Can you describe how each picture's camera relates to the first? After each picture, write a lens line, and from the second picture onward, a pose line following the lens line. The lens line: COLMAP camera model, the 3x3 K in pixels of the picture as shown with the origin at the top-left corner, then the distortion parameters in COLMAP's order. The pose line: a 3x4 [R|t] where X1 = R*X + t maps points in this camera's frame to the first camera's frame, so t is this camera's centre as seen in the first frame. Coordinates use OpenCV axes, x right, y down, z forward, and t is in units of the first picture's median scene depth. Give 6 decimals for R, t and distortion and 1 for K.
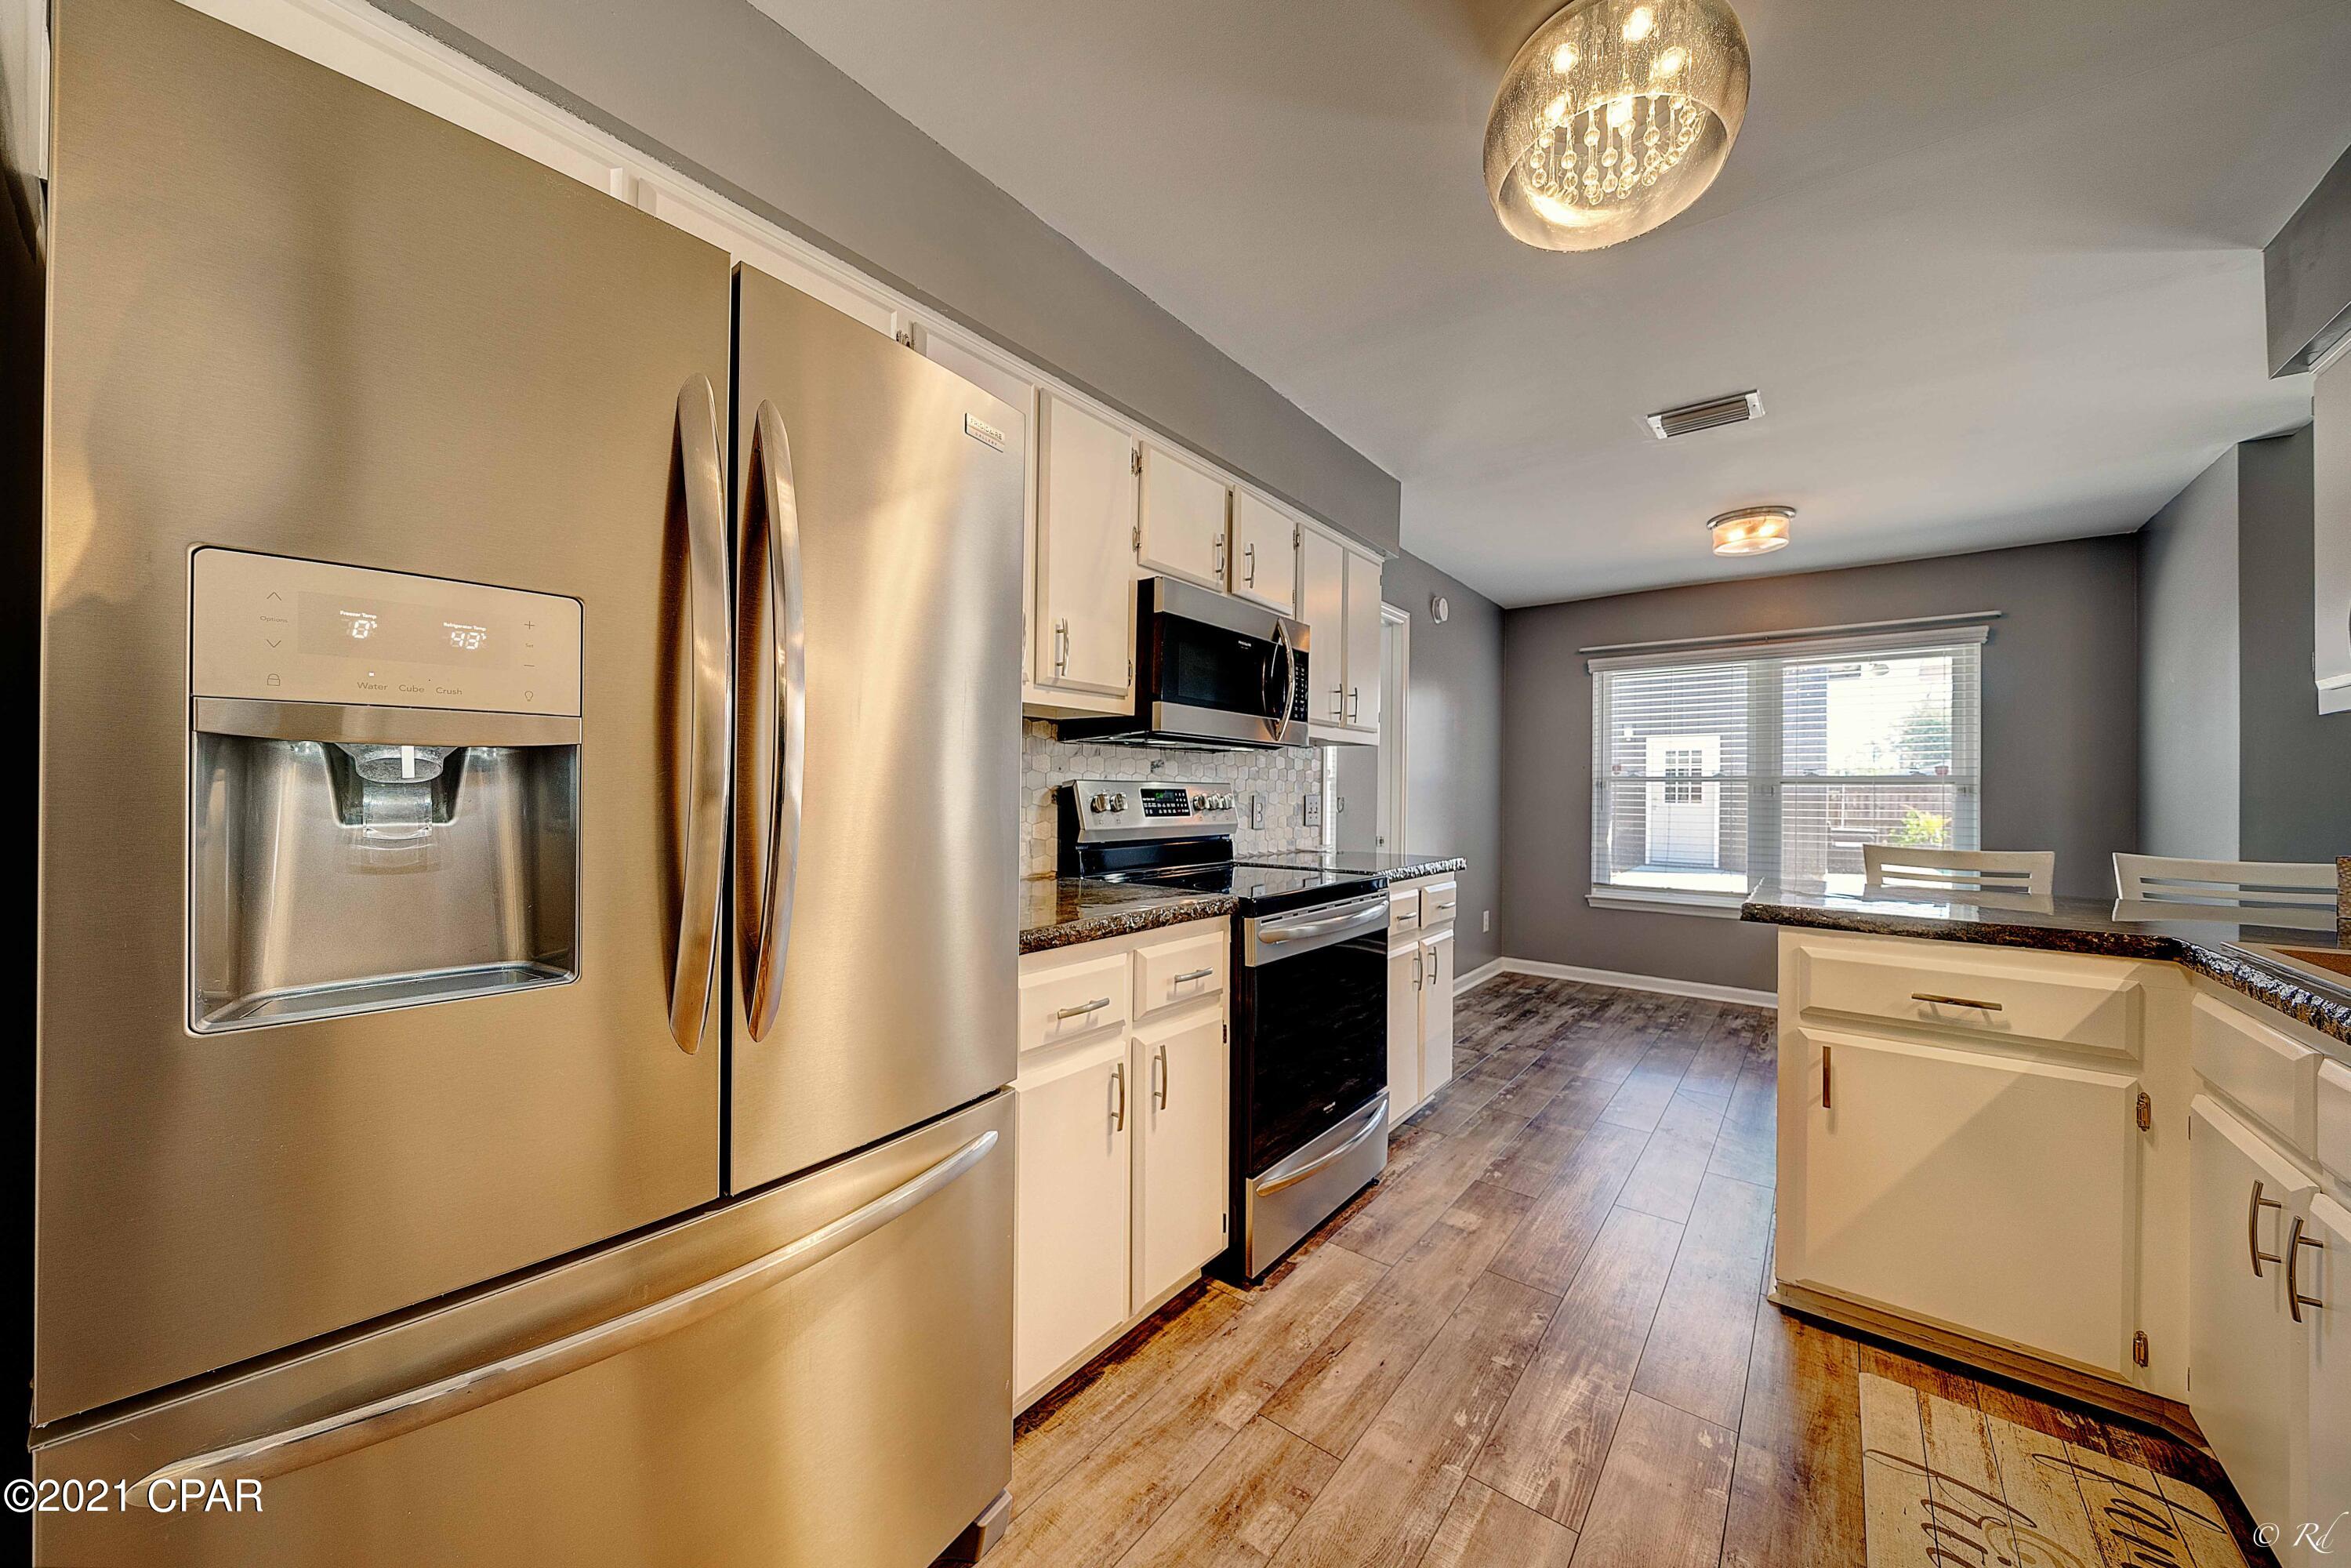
lens RADIAL K [[820.2, 0, 1172.2], [0, 820.2, 786.5], [0, 0, 1]] dist [-0.000477, -0.000331]
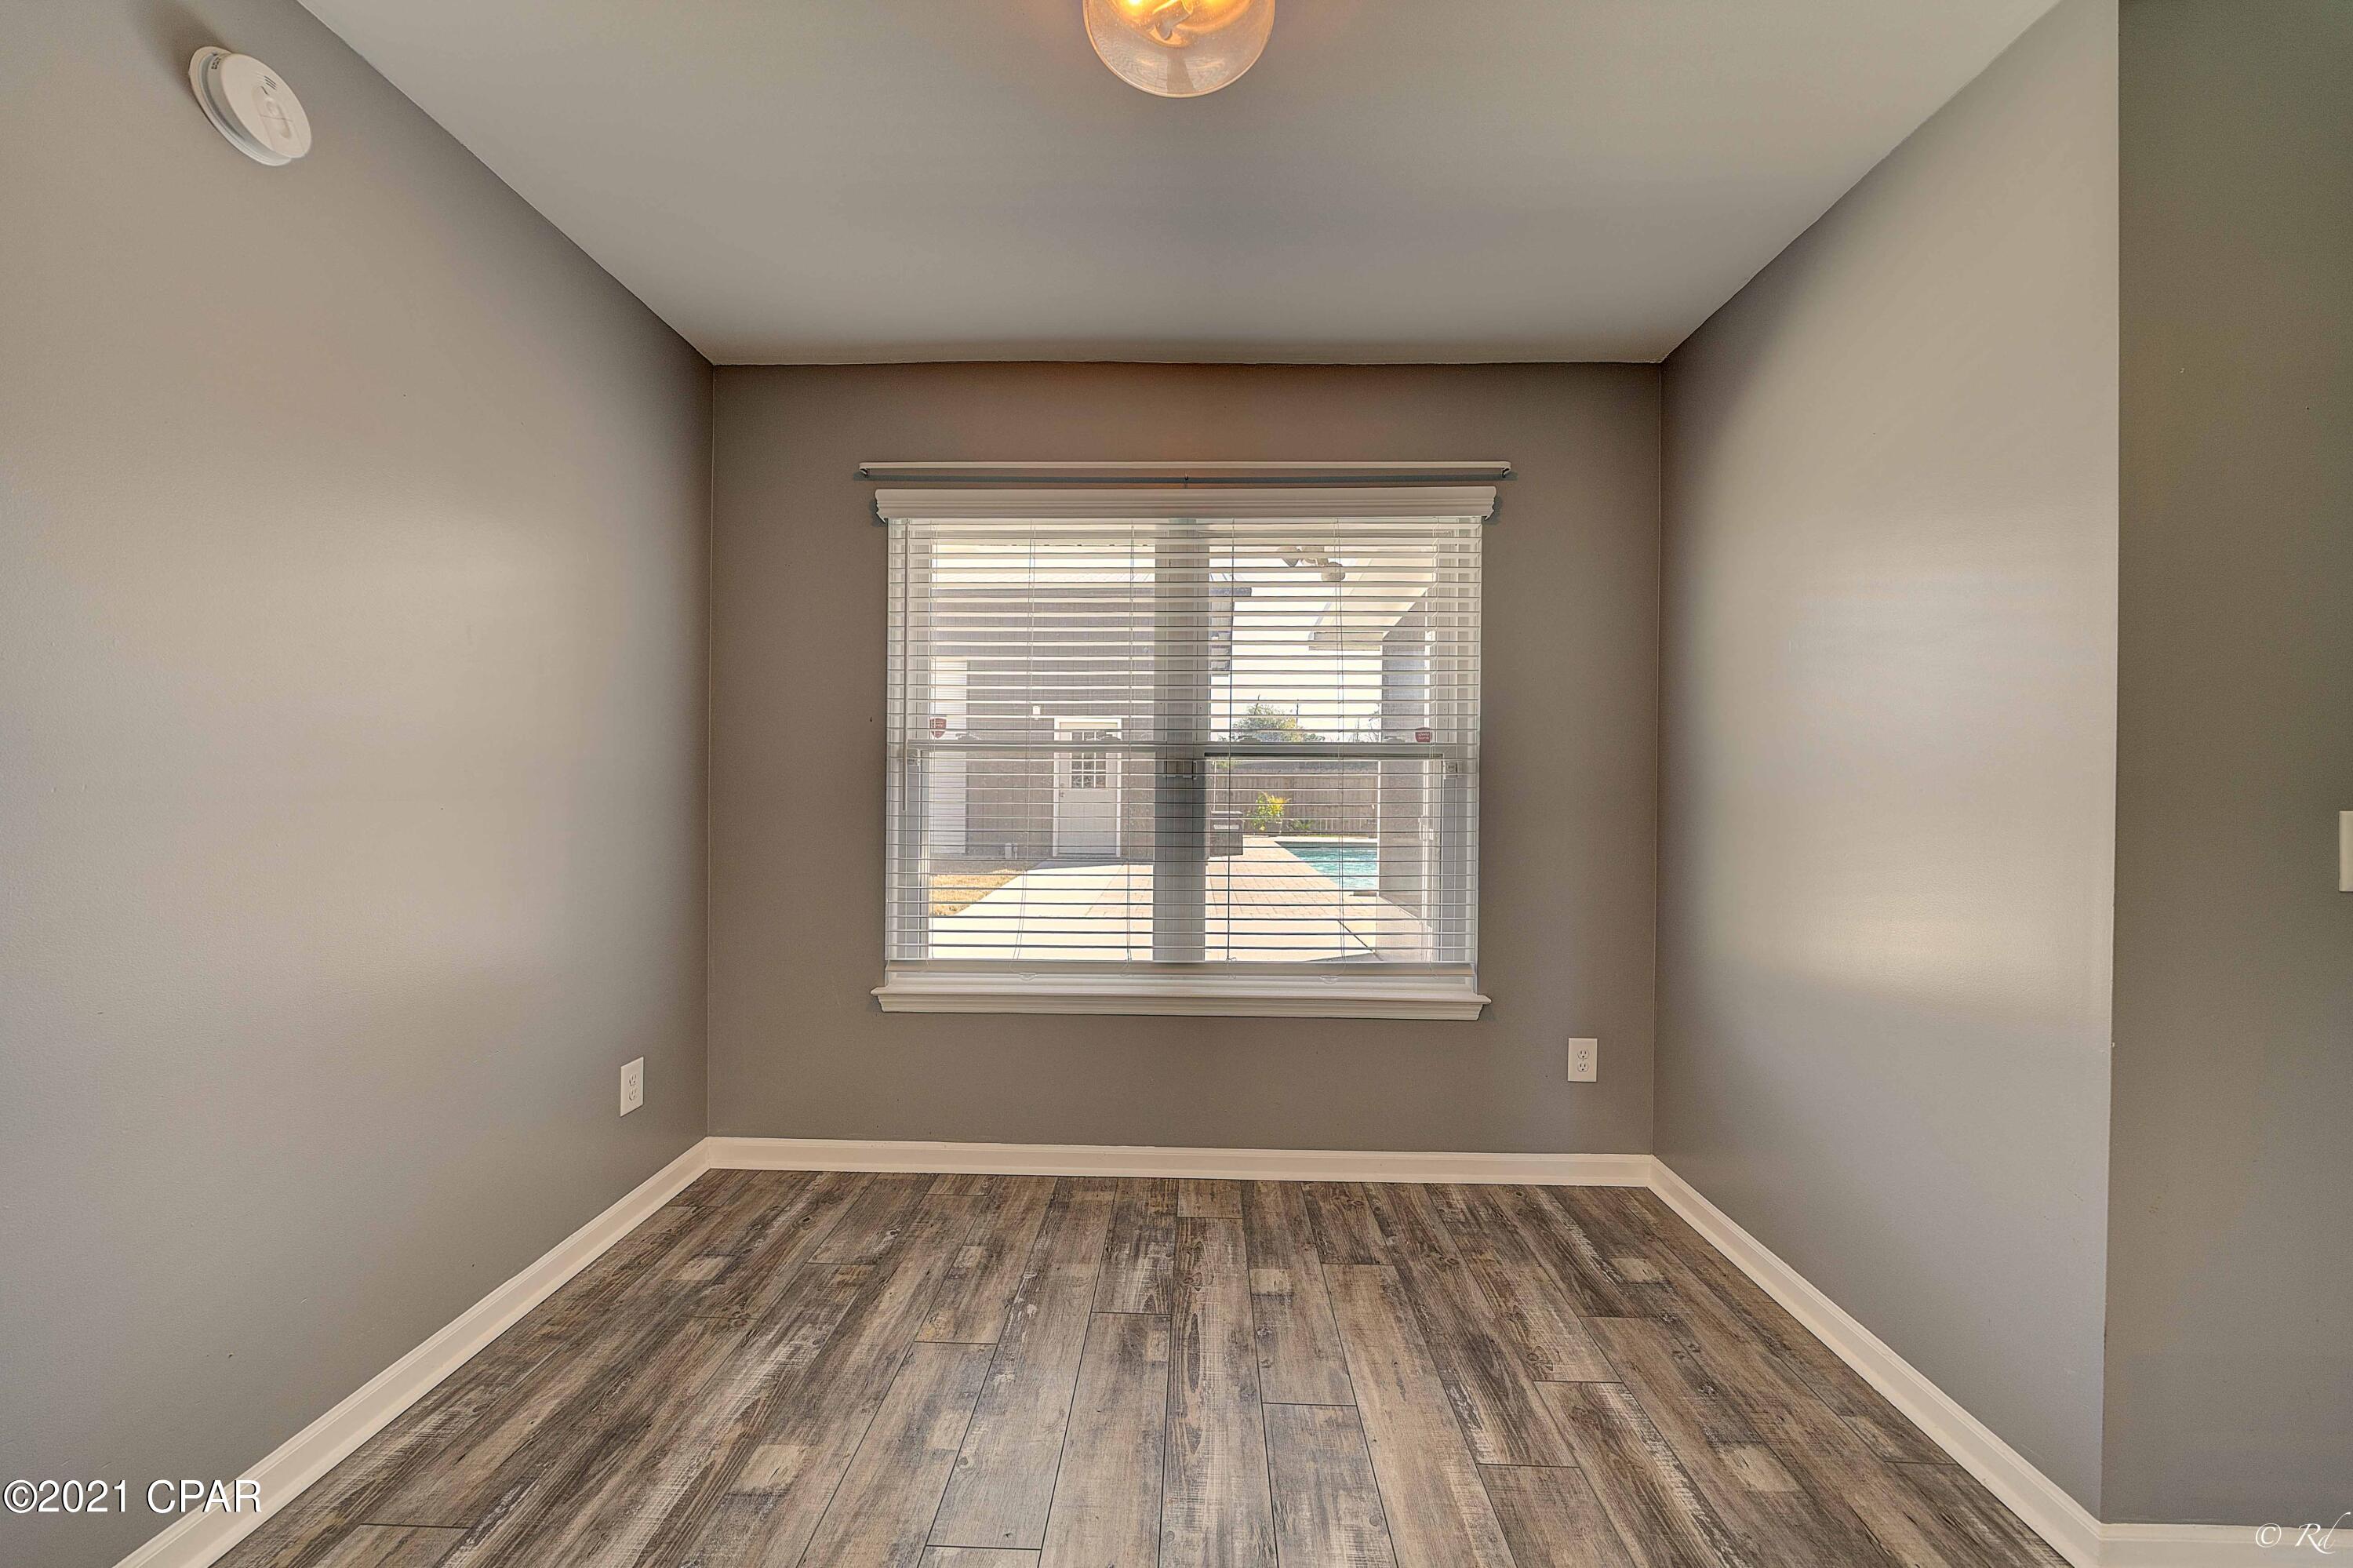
lens RADIAL K [[838.1, 0, 1176.5], [0, 838.1, 784.0], [0, 0, 1]] dist [-0.000631, -0.000121]
pose [[0.795173, -0.004842, 0.606364, 0.492301], [-0.002612, 0.999931, 0.011410, 0.010978], [-0.606377, -0.010657, 0.795106, 0.718218]]
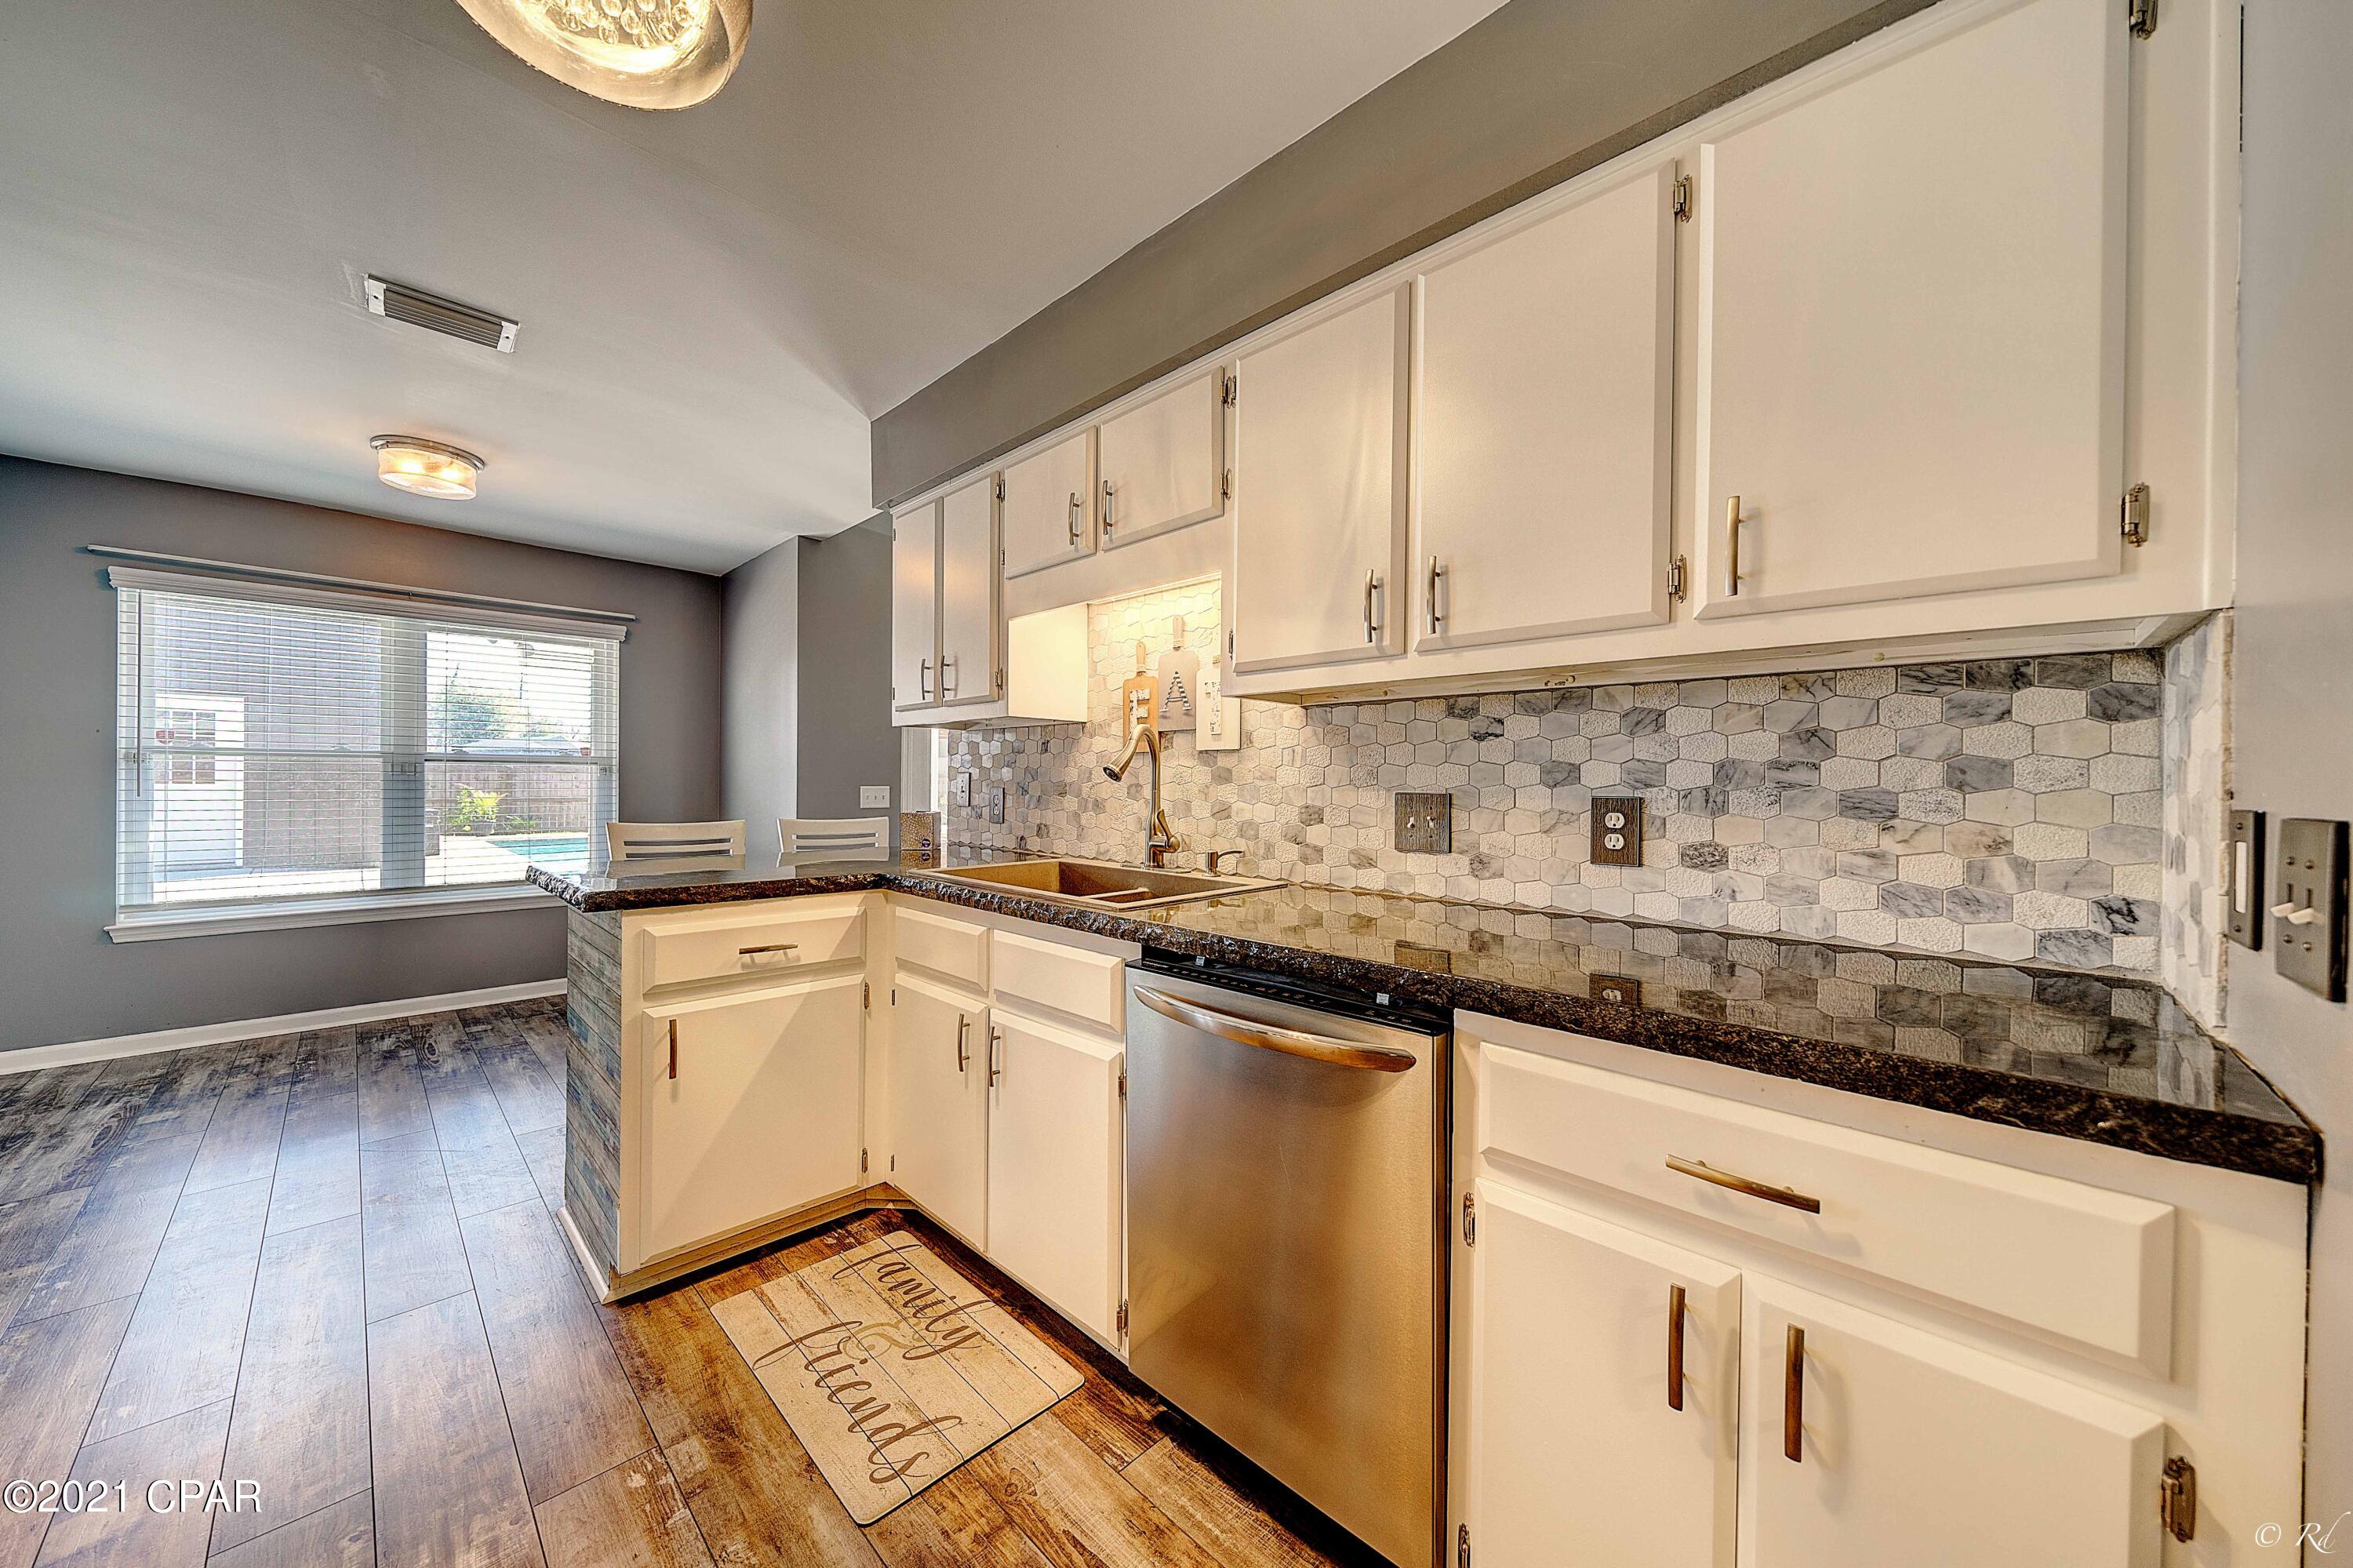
lens RADIAL K [[820.9, 0, 1173.2], [0, 820.9, 786.5], [0, 0, 1]] dist [-0.000477, -0.000331]
pose [[0.104855, -0.013163, 0.994400, -0.073518], [-0.013142, 0.999807, 0.014621, 0.000337], [-0.994401, -0.014601, 0.104662, 0.125572]]
